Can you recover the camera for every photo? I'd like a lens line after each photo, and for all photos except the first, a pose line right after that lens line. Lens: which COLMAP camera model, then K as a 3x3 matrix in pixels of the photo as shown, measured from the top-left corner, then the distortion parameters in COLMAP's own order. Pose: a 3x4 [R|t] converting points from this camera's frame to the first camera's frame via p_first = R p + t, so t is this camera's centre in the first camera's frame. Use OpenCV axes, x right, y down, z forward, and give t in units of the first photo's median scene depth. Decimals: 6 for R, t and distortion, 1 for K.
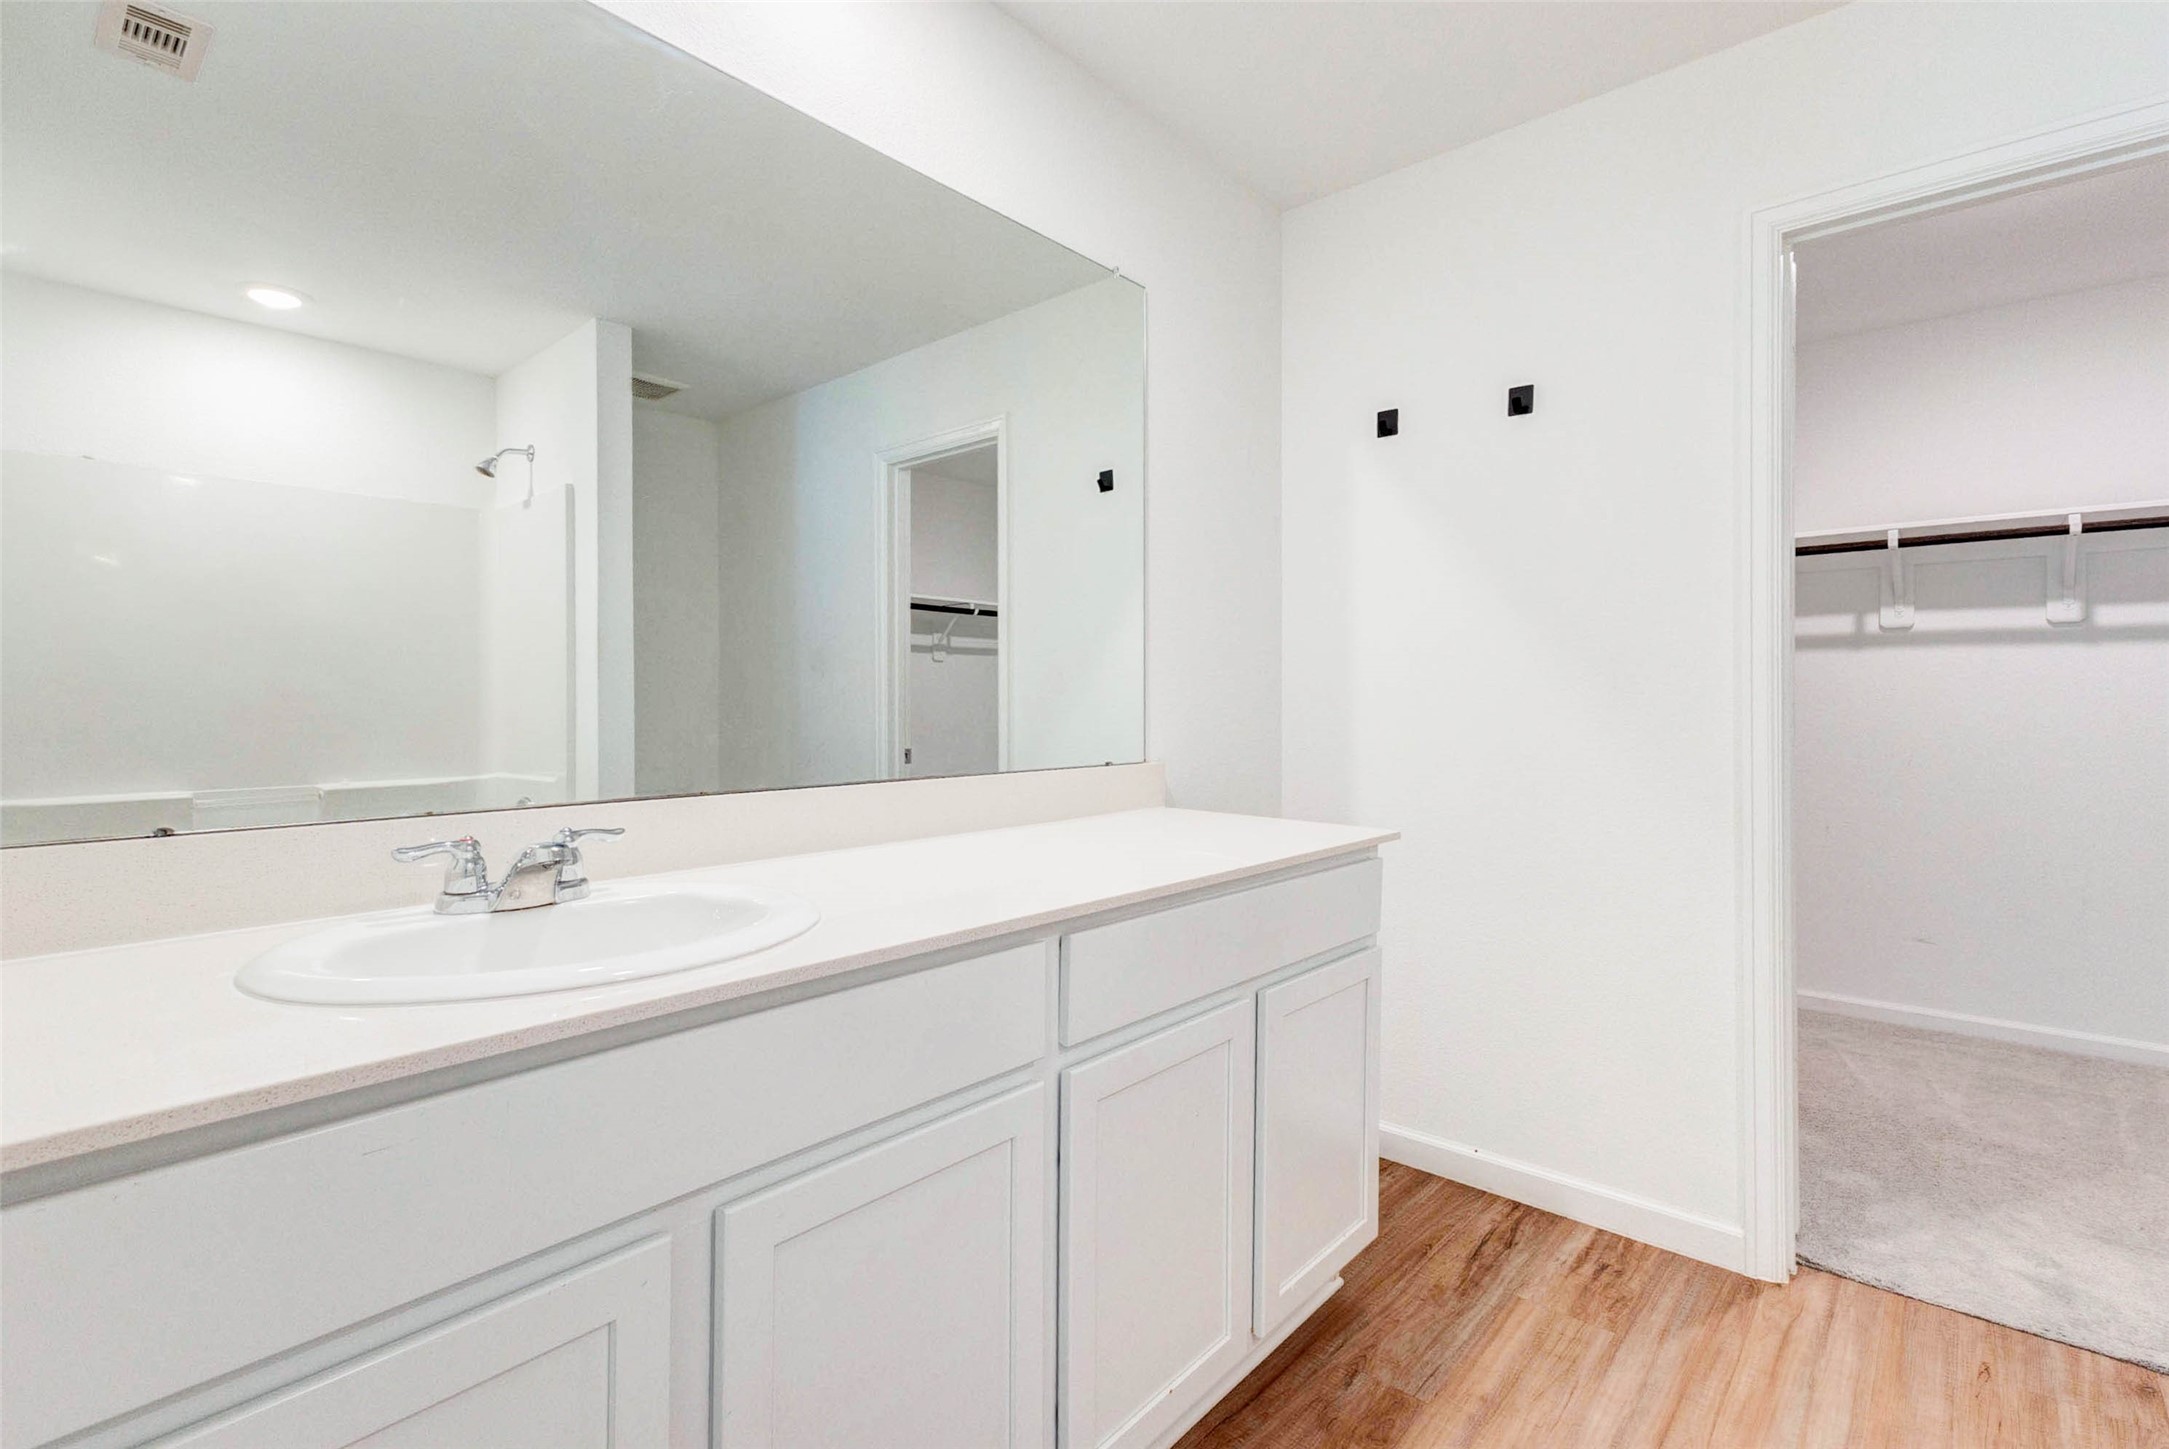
lens RADIAL K [[972.9, 0, 1095.1], [0, 972.9, 697.8], [0, 0, 1]] dist [0.002660, -0.000043]
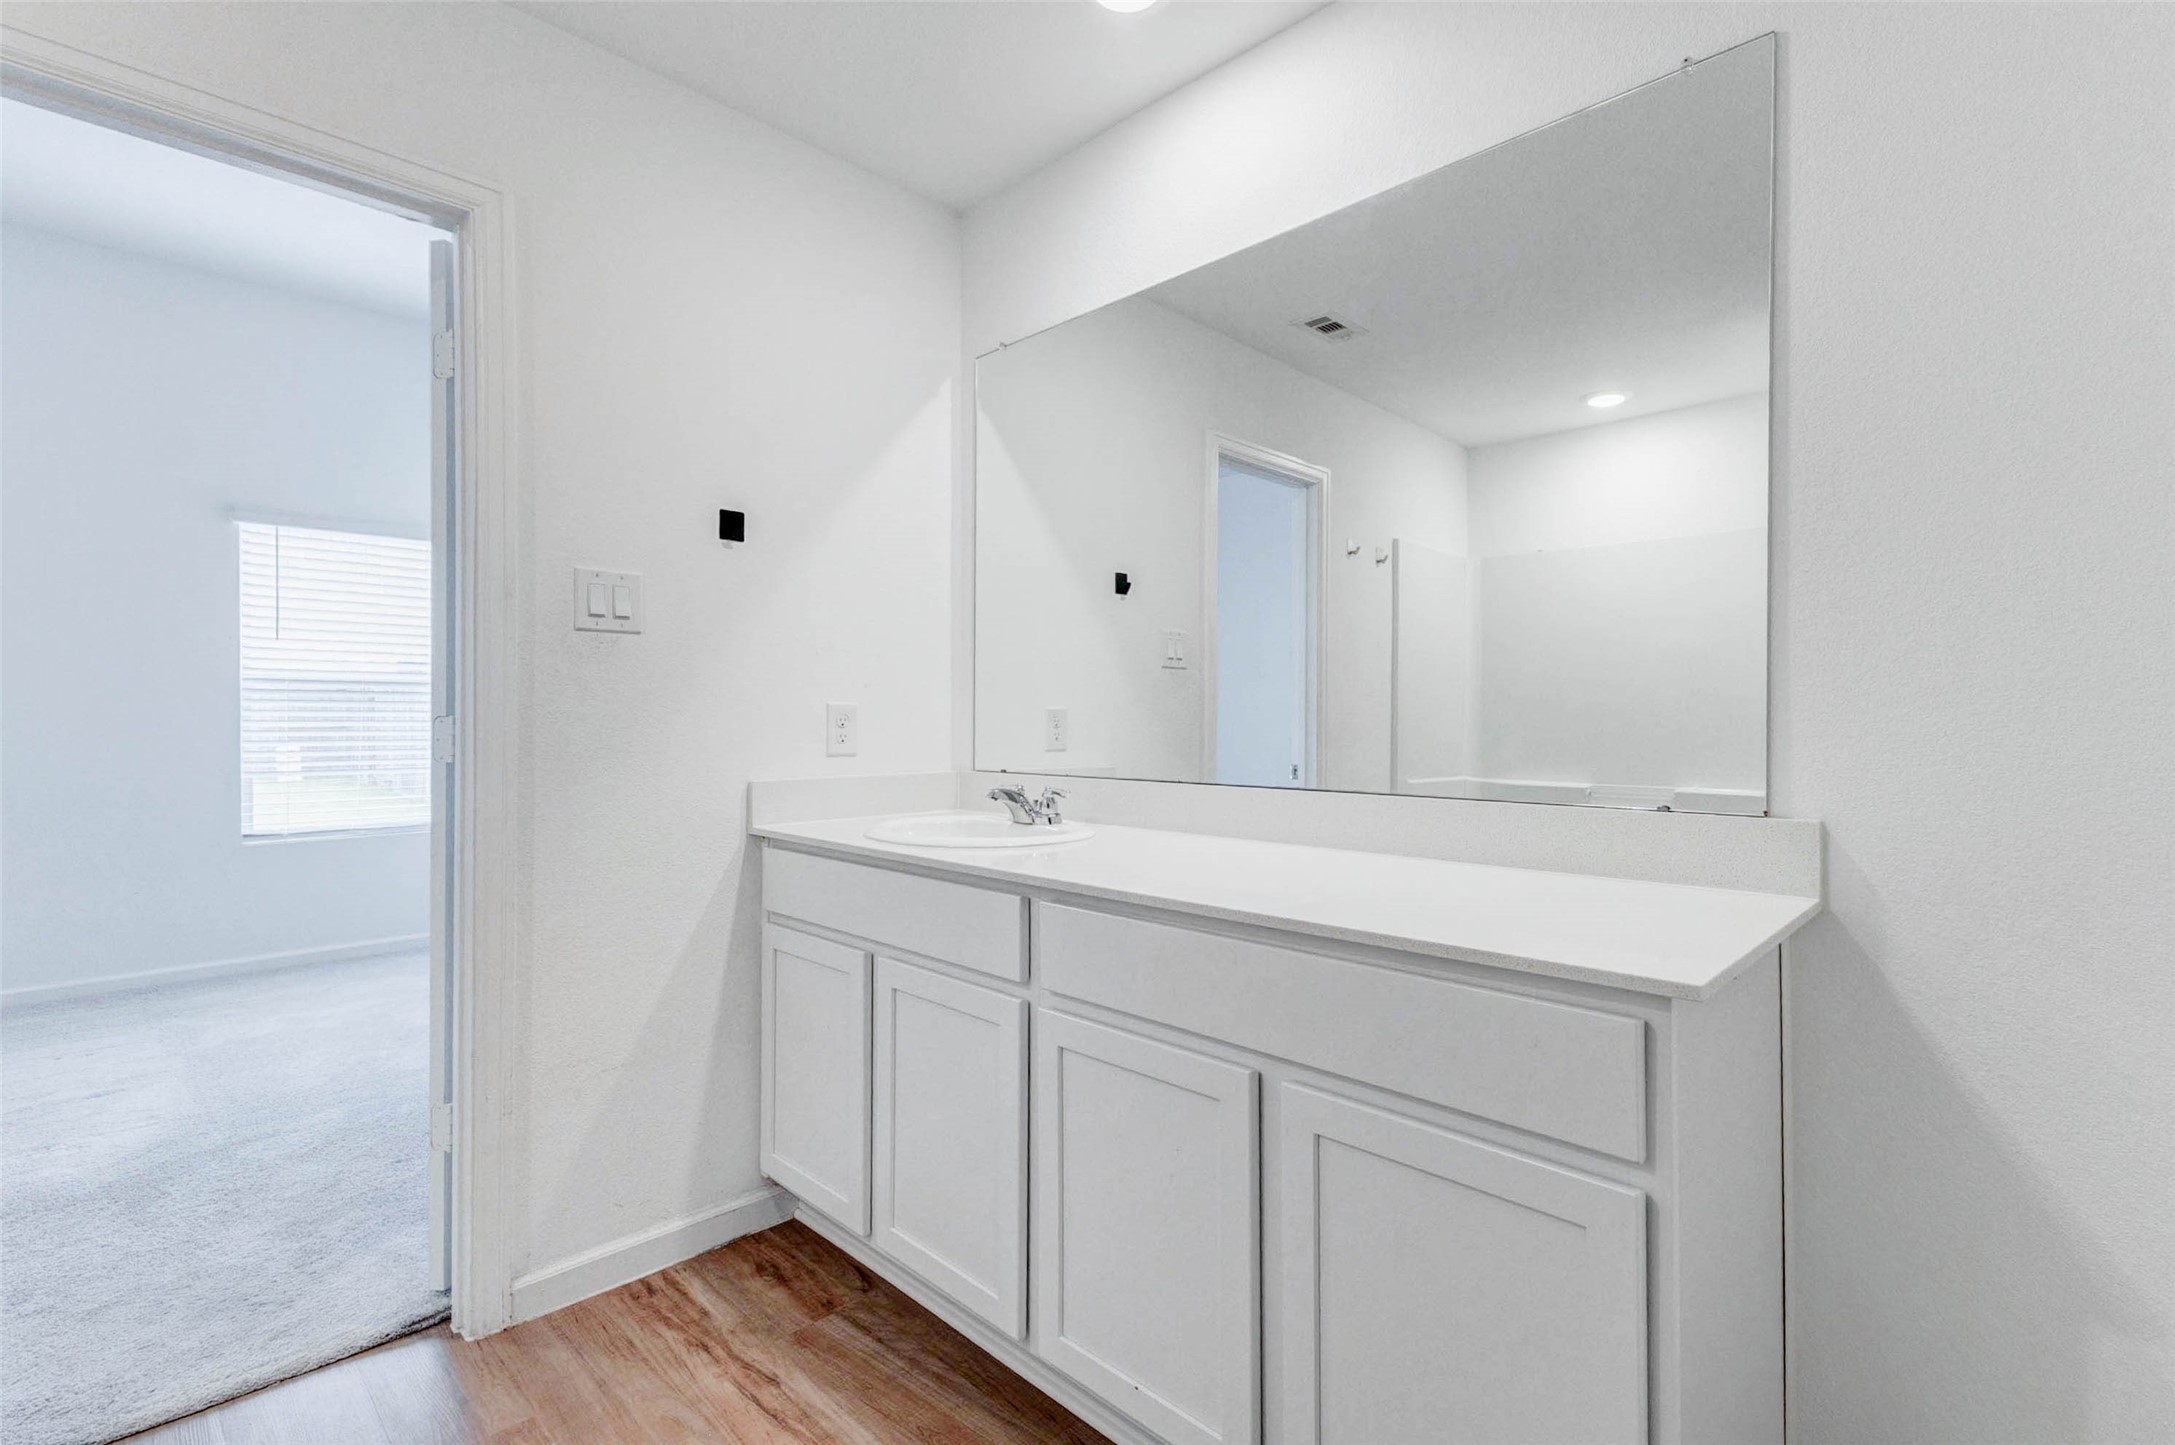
lens RADIAL K [[975.6, 0, 1098.1], [0, 975.6, 695.7], [0, 0, 1]] dist [0.002660, -0.000043]
pose [[-0.051806, -0.011314, -0.998593, 0.956073], [-0.004914, 0.999927, -0.011074, -0.013641], [0.998645, 0.004334, -0.051858, 0.867075]]
